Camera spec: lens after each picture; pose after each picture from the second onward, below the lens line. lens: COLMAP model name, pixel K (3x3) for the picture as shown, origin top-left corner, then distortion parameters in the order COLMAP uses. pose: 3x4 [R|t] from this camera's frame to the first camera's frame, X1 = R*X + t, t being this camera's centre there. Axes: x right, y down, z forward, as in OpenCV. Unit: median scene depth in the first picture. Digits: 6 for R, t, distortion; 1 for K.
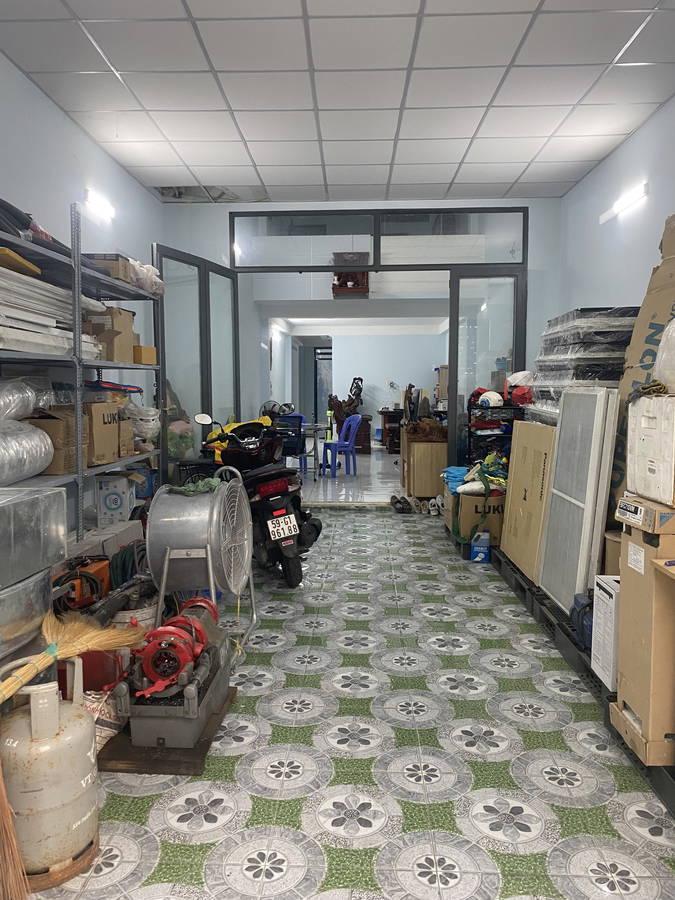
lens RADIAL K [[679.9, 0, 336.7], [0, 679.9, 450.2], [0, 0, 1]] dist [0.004240, -0.000134]
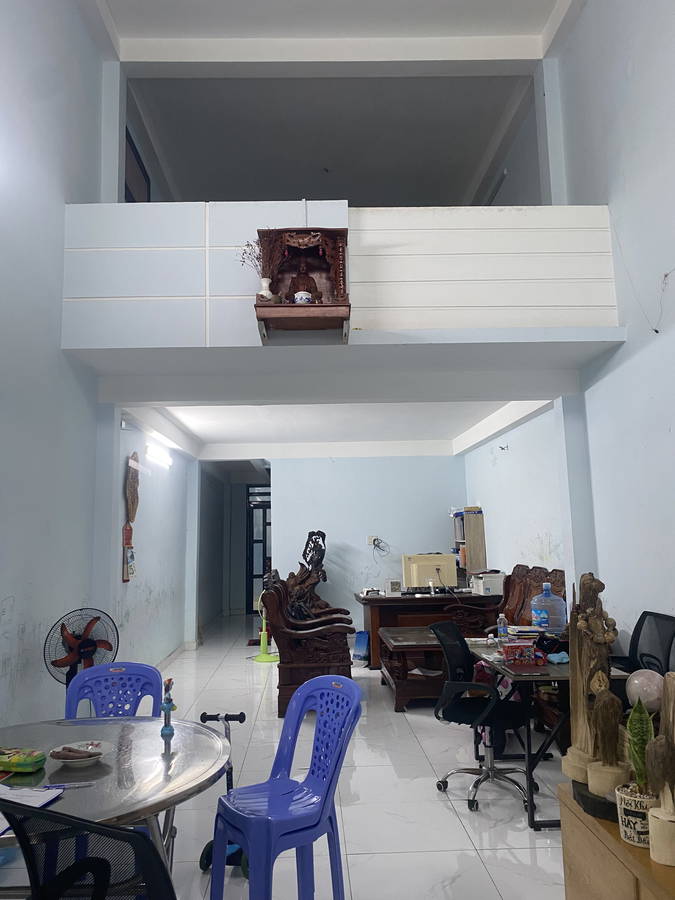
lens RADIAL K [[679.9, 0, 336.2], [0, 679.9, 450.2], [0, 0, 1]] dist [0.004240, -0.000134]
pose [[0.997214, -0.009526, 0.073978, 0.006781], [0.025150, 0.976671, -0.213265, -0.055124], [-0.070221, 0.214531, 0.974190, 0.461809]]
